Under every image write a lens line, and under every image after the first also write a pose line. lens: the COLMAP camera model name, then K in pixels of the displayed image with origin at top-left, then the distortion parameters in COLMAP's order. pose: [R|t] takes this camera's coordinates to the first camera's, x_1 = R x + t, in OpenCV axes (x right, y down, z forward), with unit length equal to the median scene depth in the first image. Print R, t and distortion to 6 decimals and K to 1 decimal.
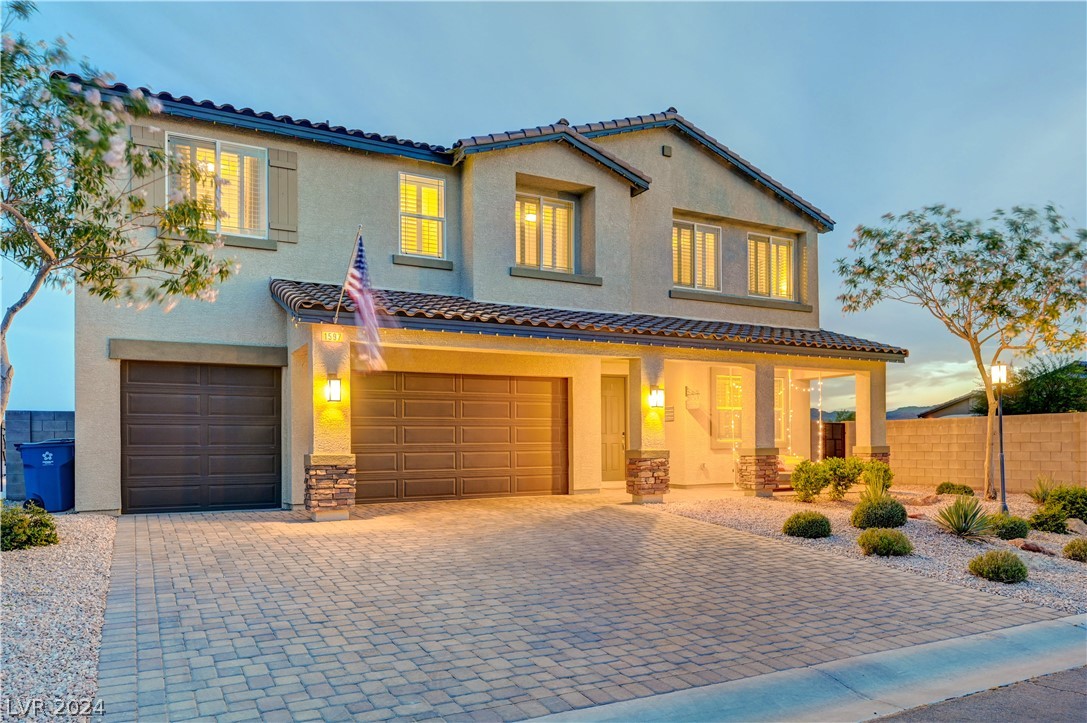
lens RADIAL K [[725.6, 0, 559.9], [0, 725.6, 443.9], [0, 0, 1]] dist [-0.006355, -0.000274]
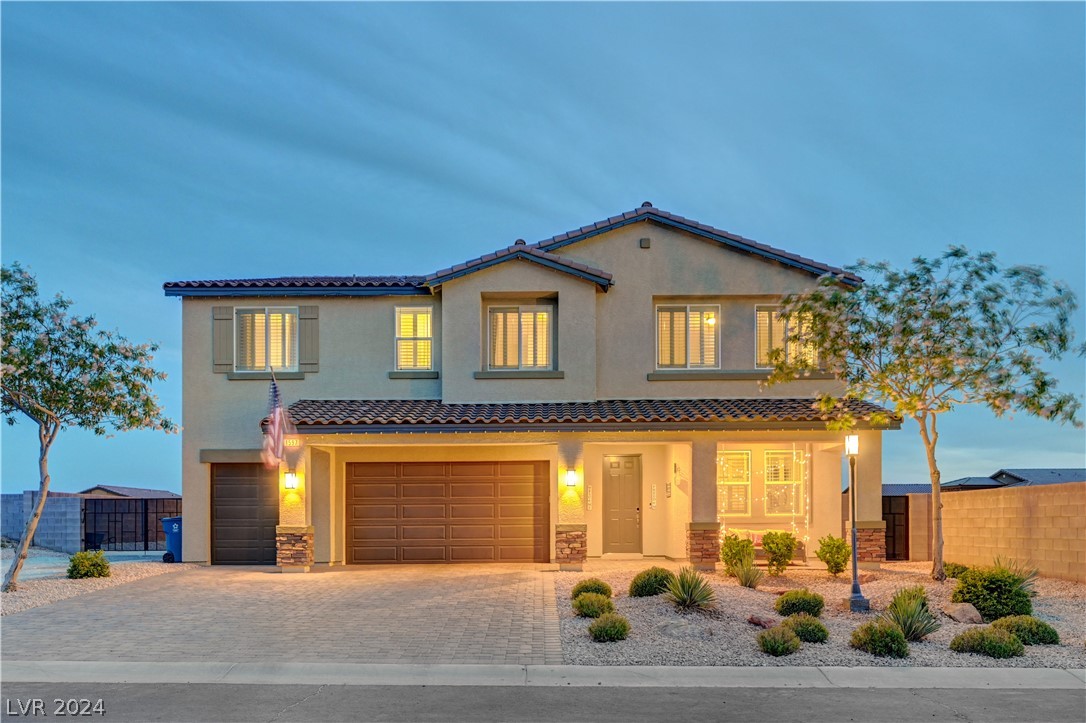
lens RADIAL K [[739.6, 0, 548.1], [0, 739.6, 521.6], [0, 0, 1]] dist [0.001949, 0.001499]
pose [[0.884282, 0.002287, -0.466947, 0.599156], [-0.000450, 0.999992, 0.004045, 0.000014], [0.466952, -0.003367, 0.884276, -0.030803]]
